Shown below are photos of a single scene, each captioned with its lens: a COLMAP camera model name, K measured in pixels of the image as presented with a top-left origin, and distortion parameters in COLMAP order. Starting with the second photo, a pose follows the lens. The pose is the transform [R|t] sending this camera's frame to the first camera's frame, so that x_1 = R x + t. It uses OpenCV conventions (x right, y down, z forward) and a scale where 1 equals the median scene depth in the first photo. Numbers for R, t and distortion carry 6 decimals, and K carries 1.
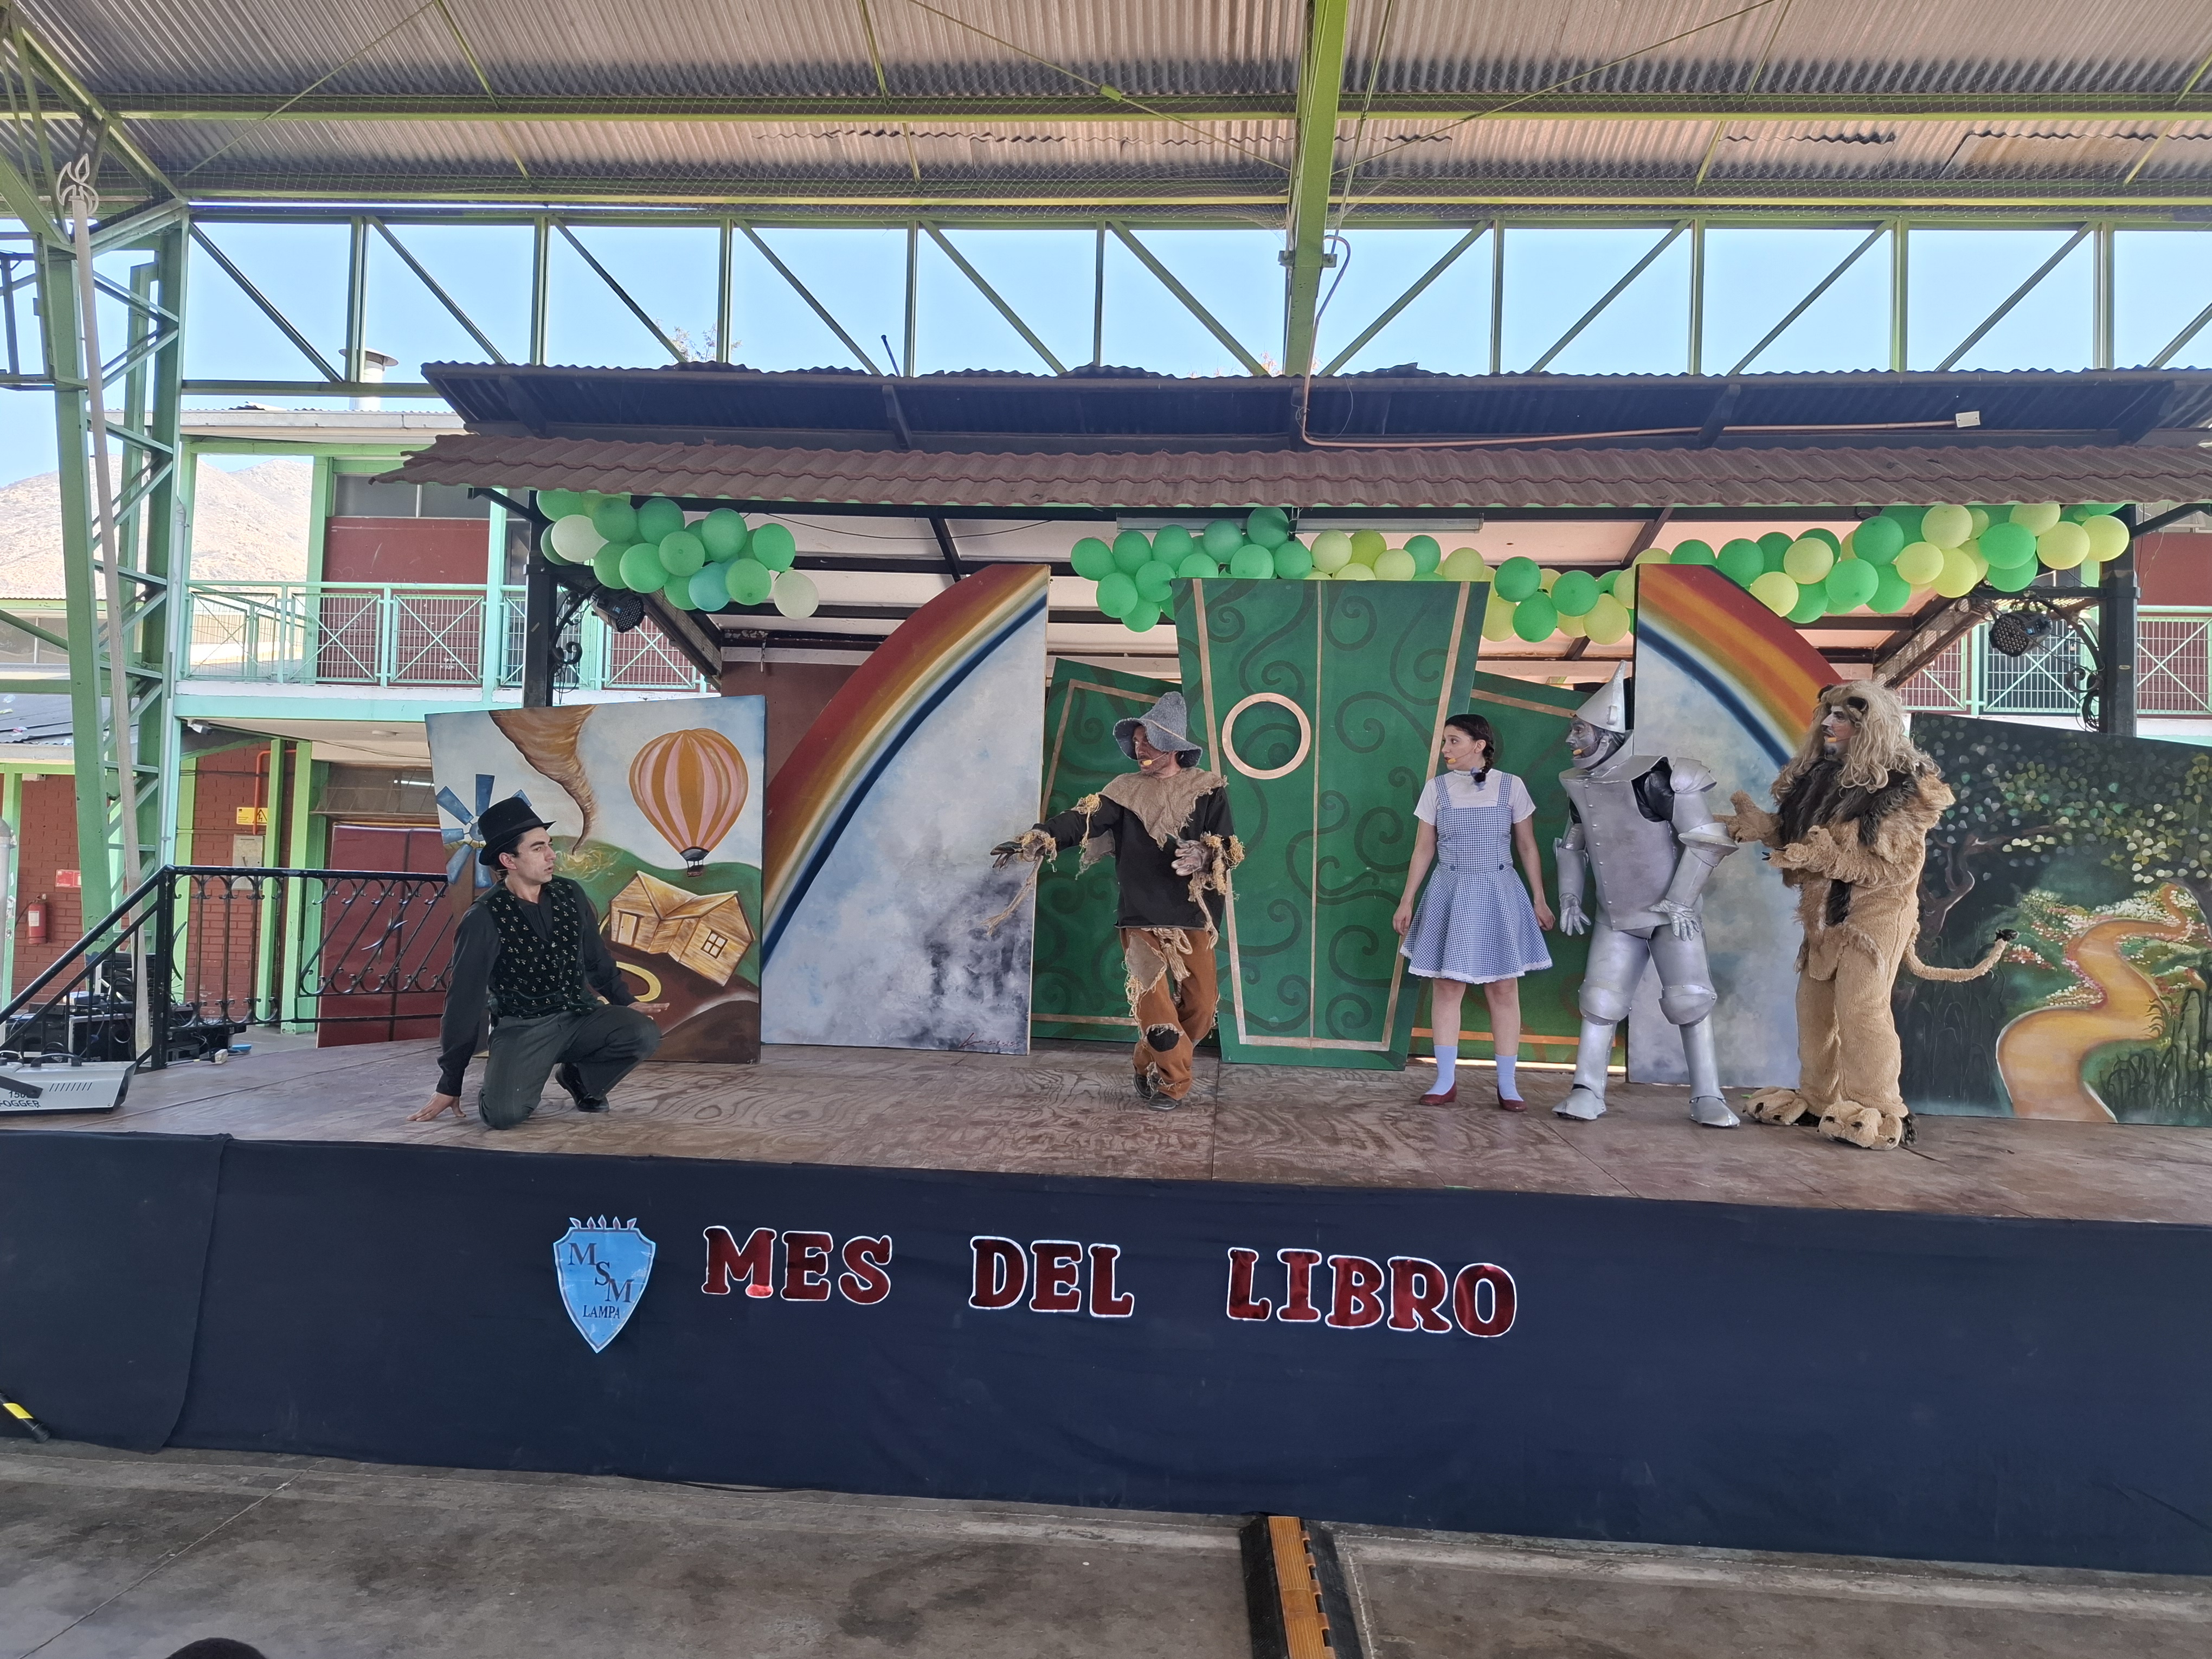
lens RADIAL K [[1554.7, 0, 1100.5], [0, 1554.7, 834.7], [0, 0, 1]] dist [0.102531, -0.123646]
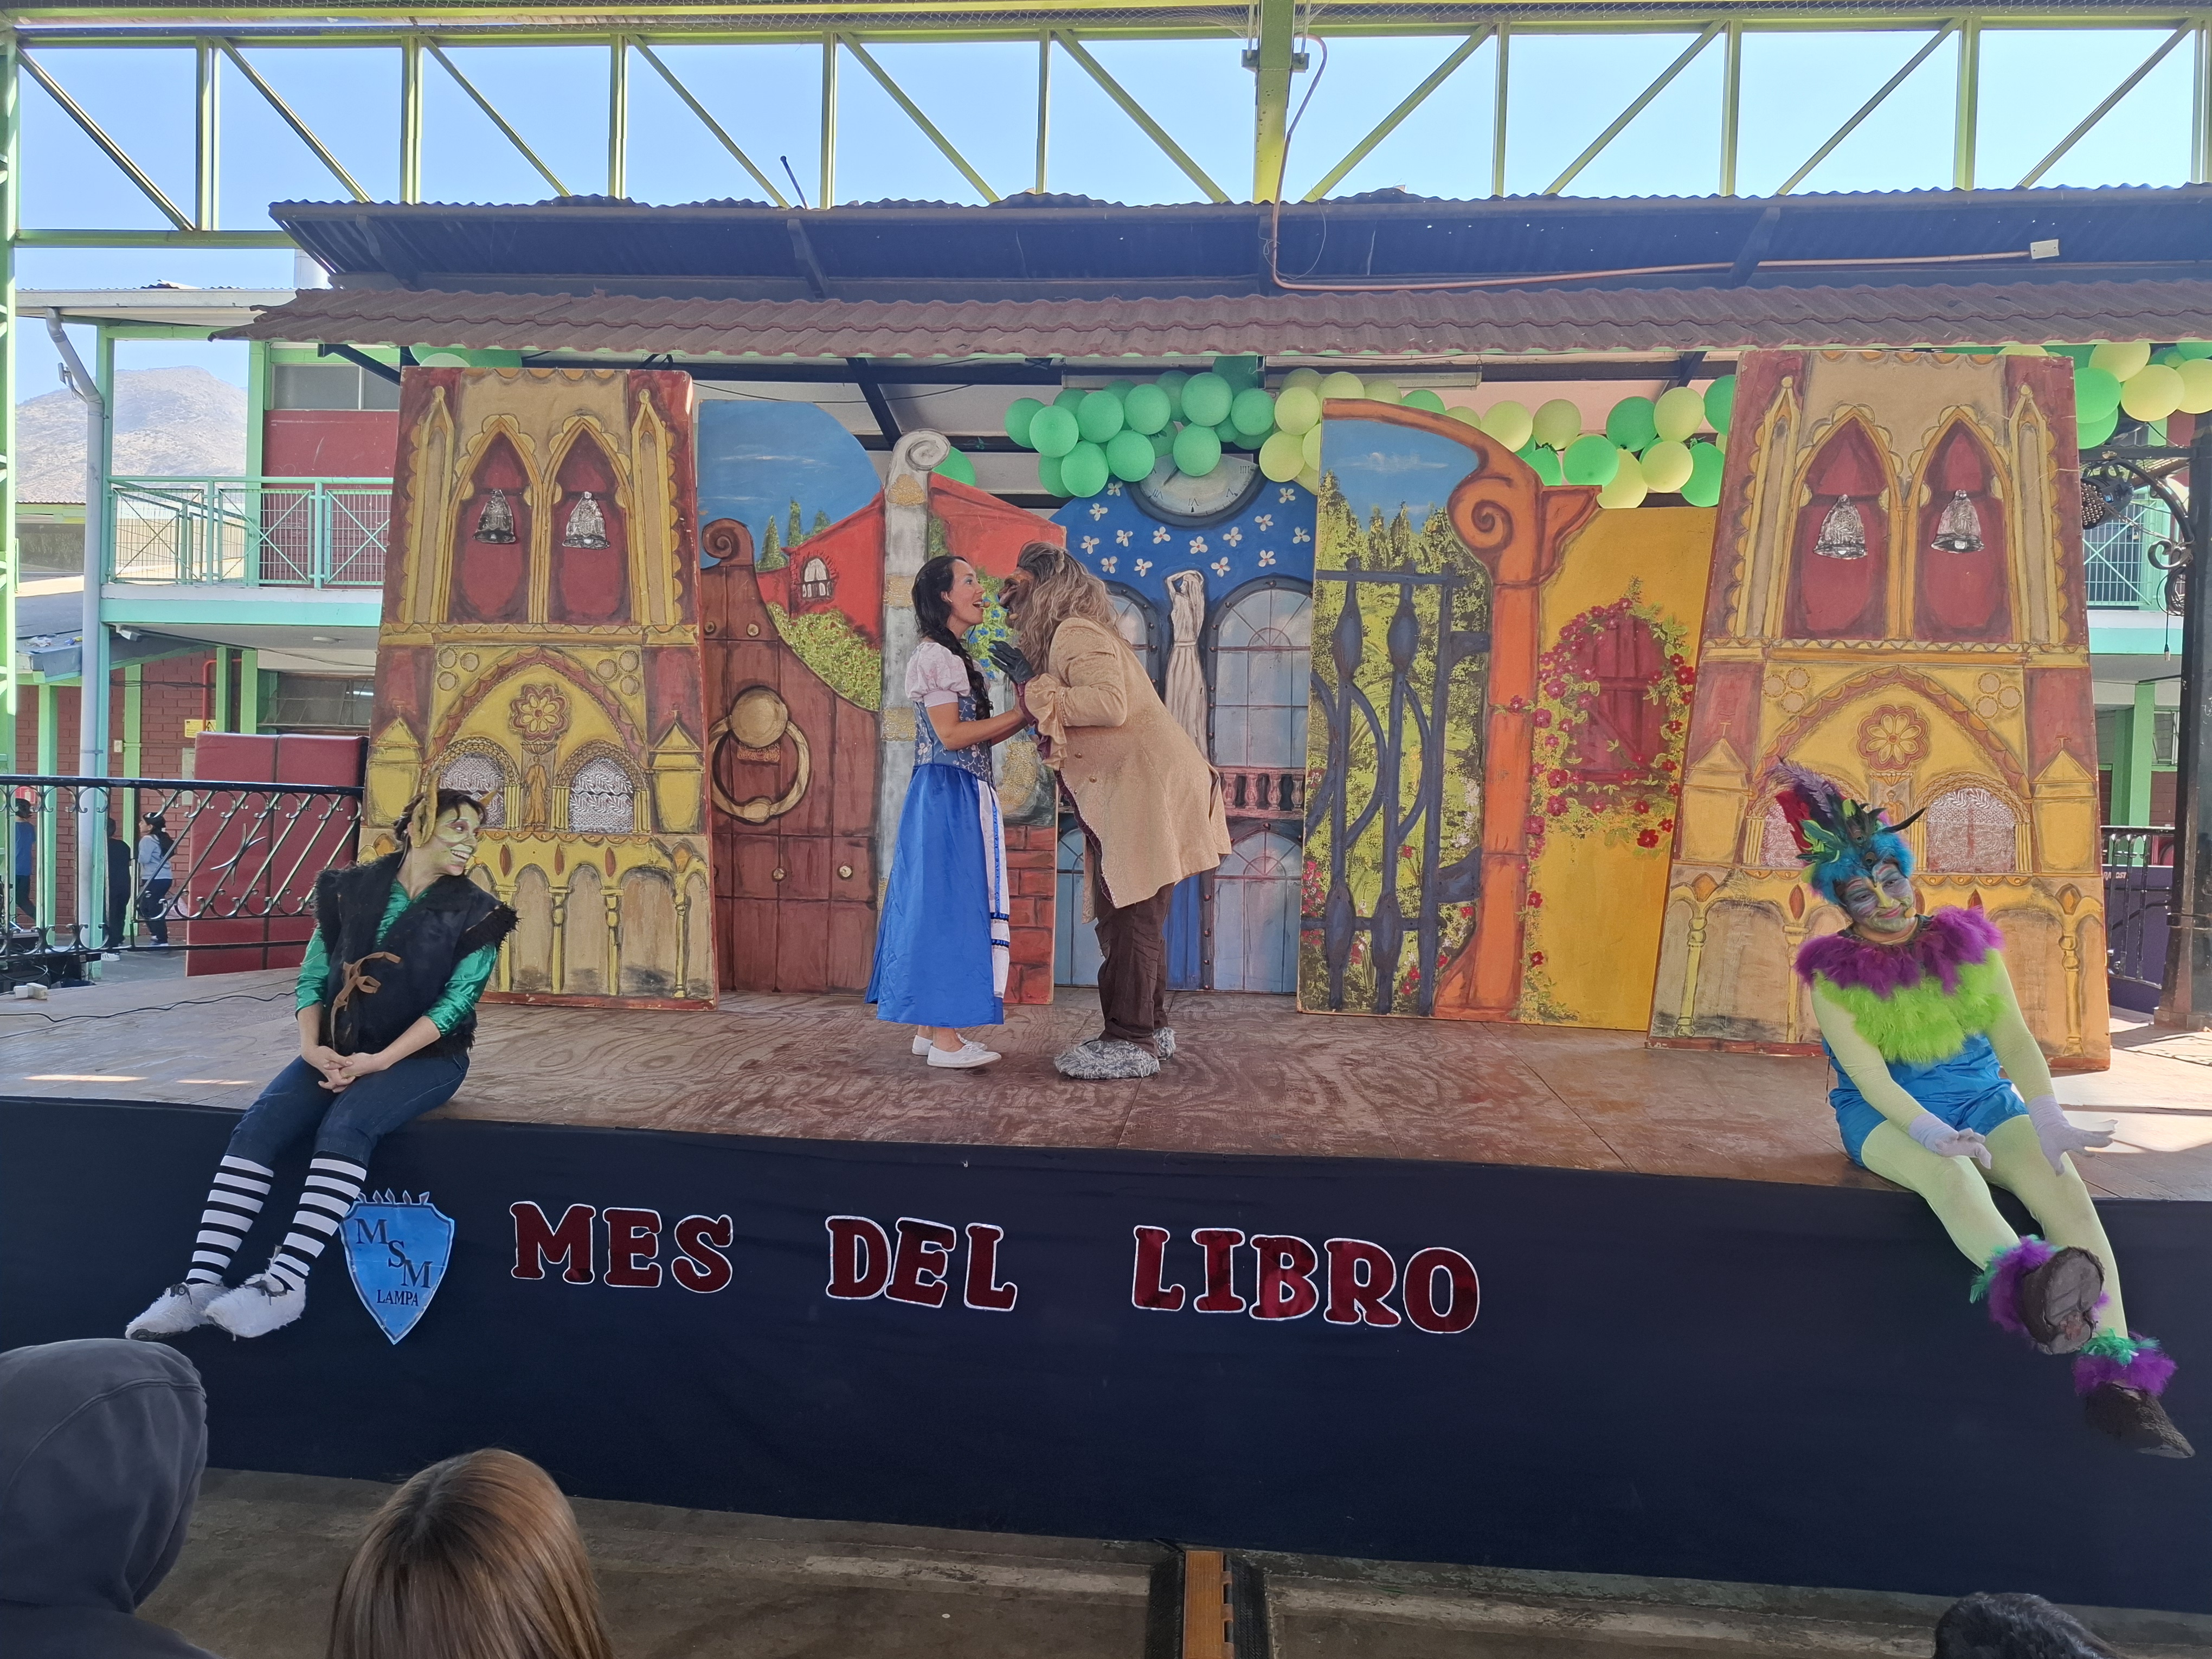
lens RADIAL K [[1569.7, 0, 1090.7], [0, 1569.7, 845.0], [0, 0, 1]] dist [0.103784, -0.133910]
pose [[0.999874, -0.002685, -0.015667, 0.042425], [0.003616, 0.998210, 0.059694, 0.006843], [0.015479, -0.059743, 0.998094, 0.105592]]
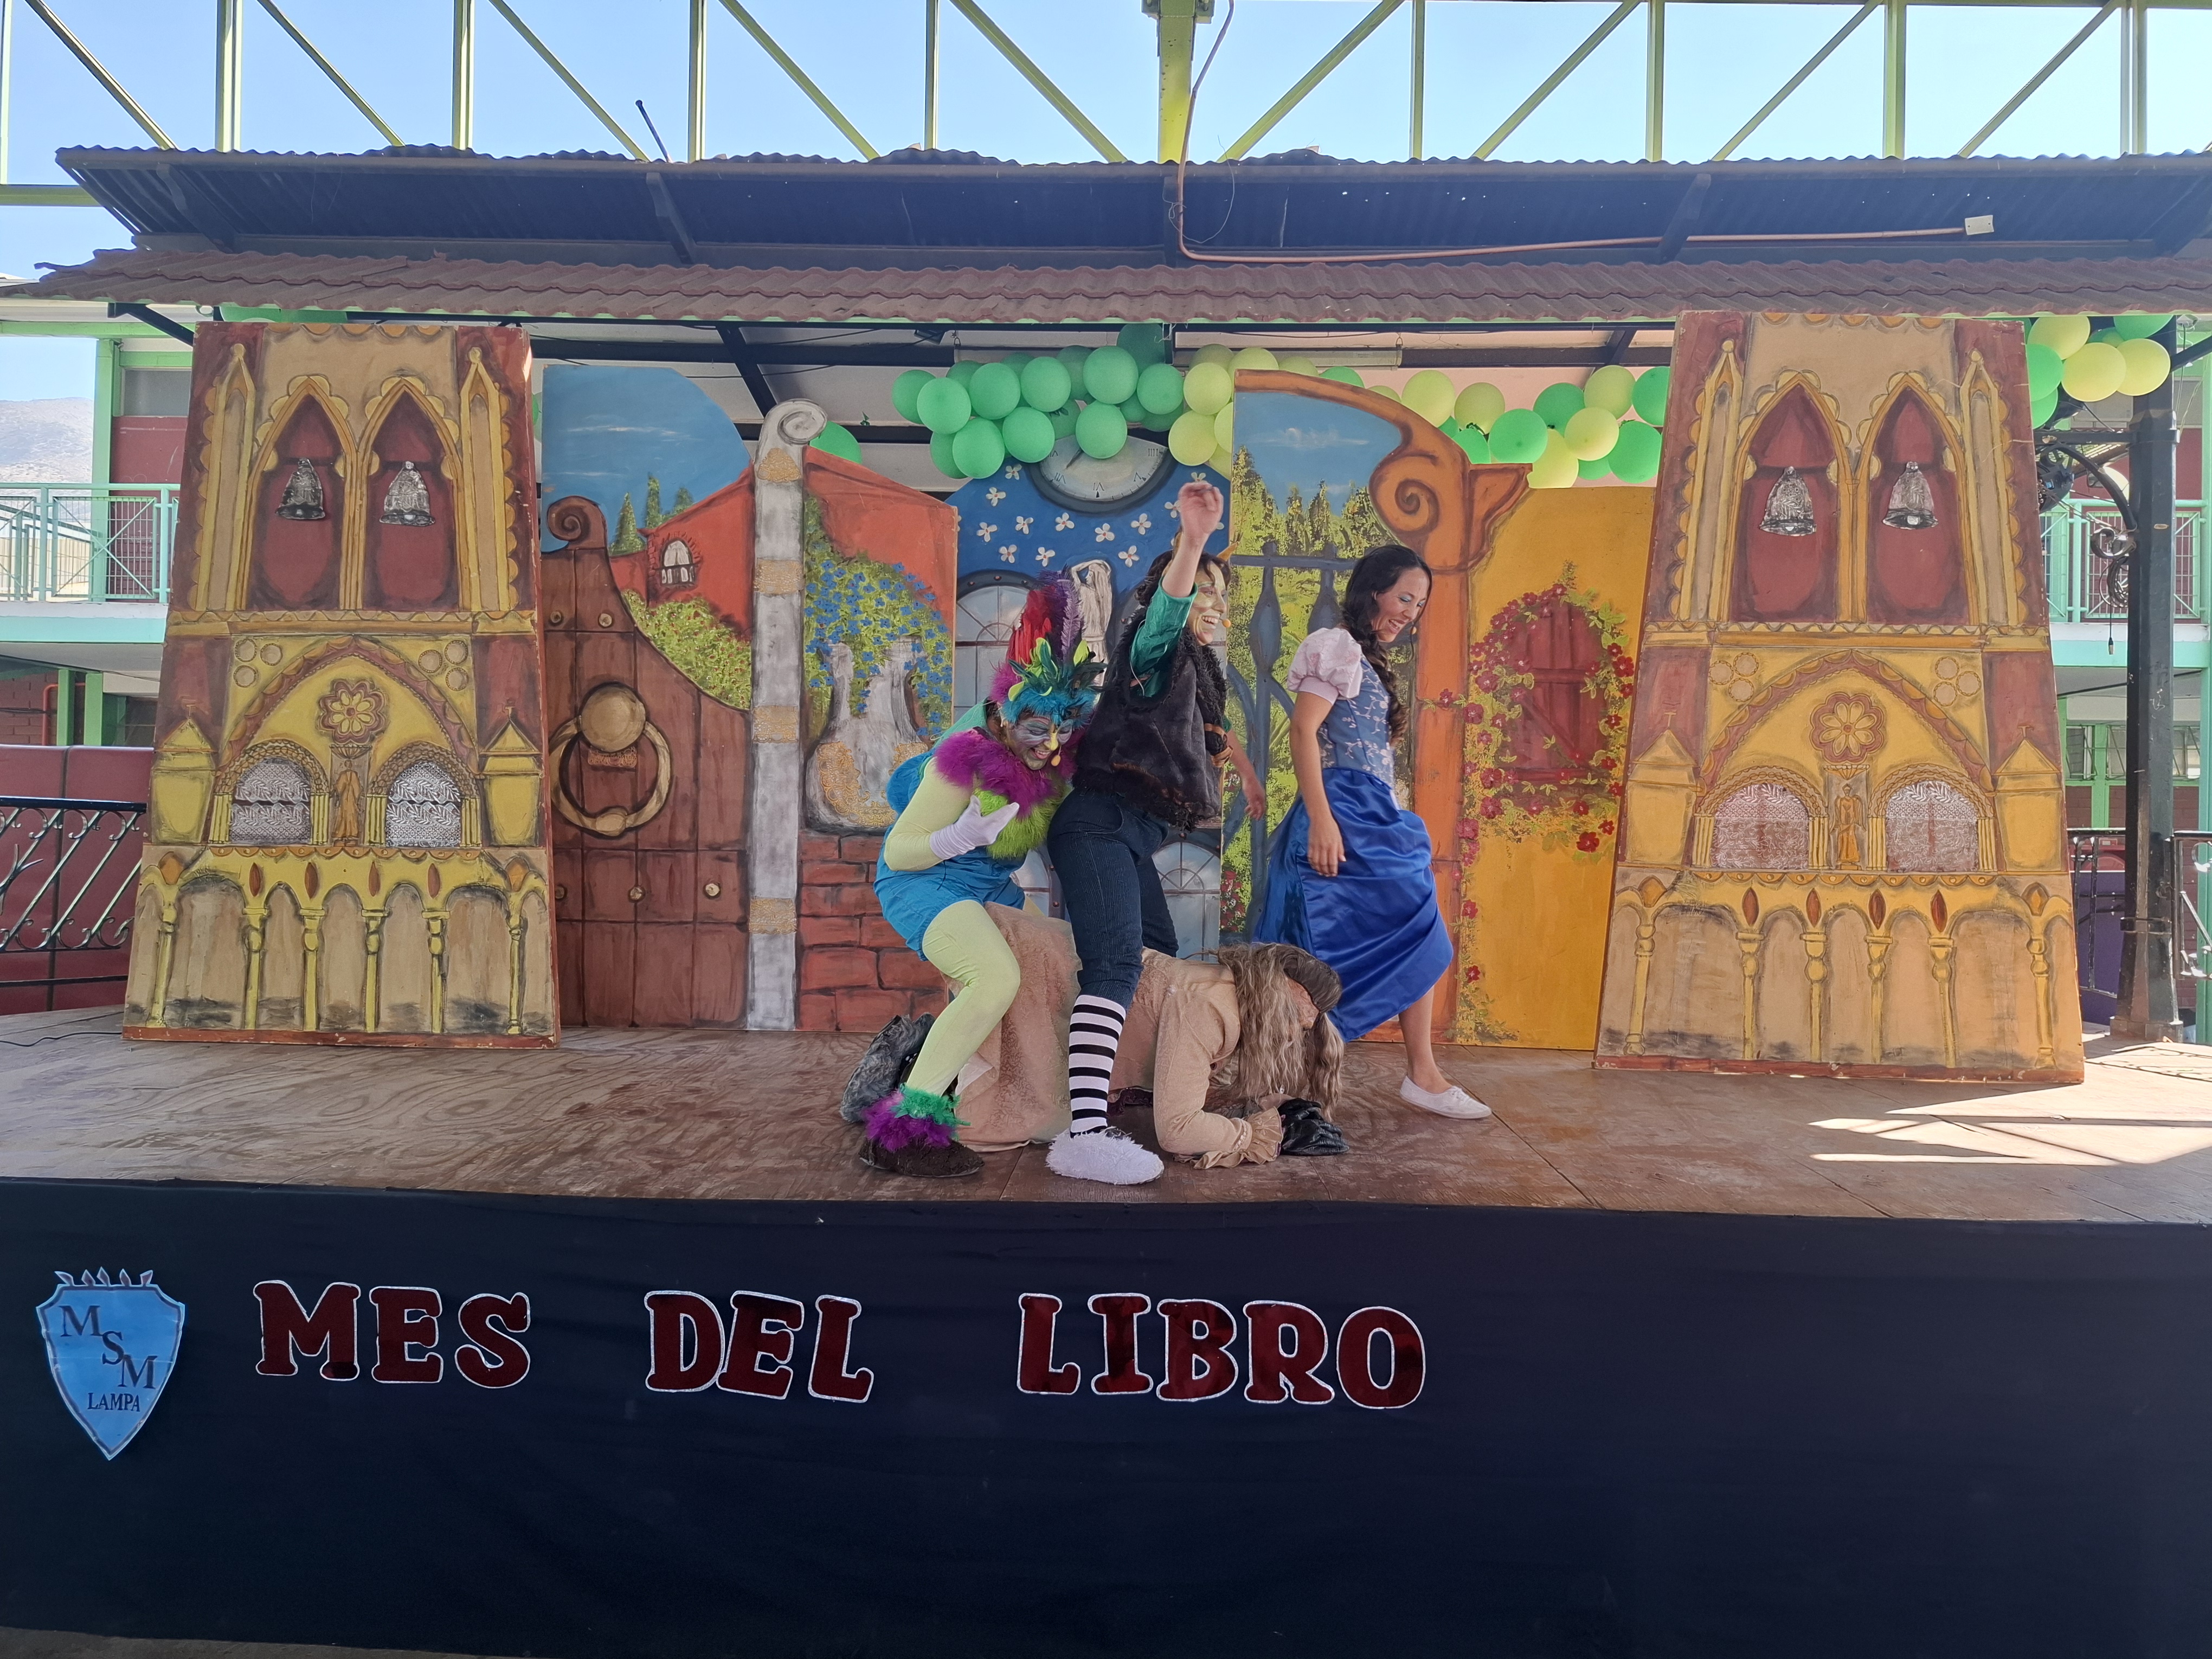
lens RADIAL K [[1578.1, 0, 1120.3], [0, 1578.1, 832.5], [0, 0, 1]] dist [0.110458, -0.138649]
pose [[0.998662, -0.012795, 0.050115, 0.055047], [0.011269, 0.999468, 0.030620, 0.022793], [-0.050480, -0.030014, 0.998274, 0.176797]]
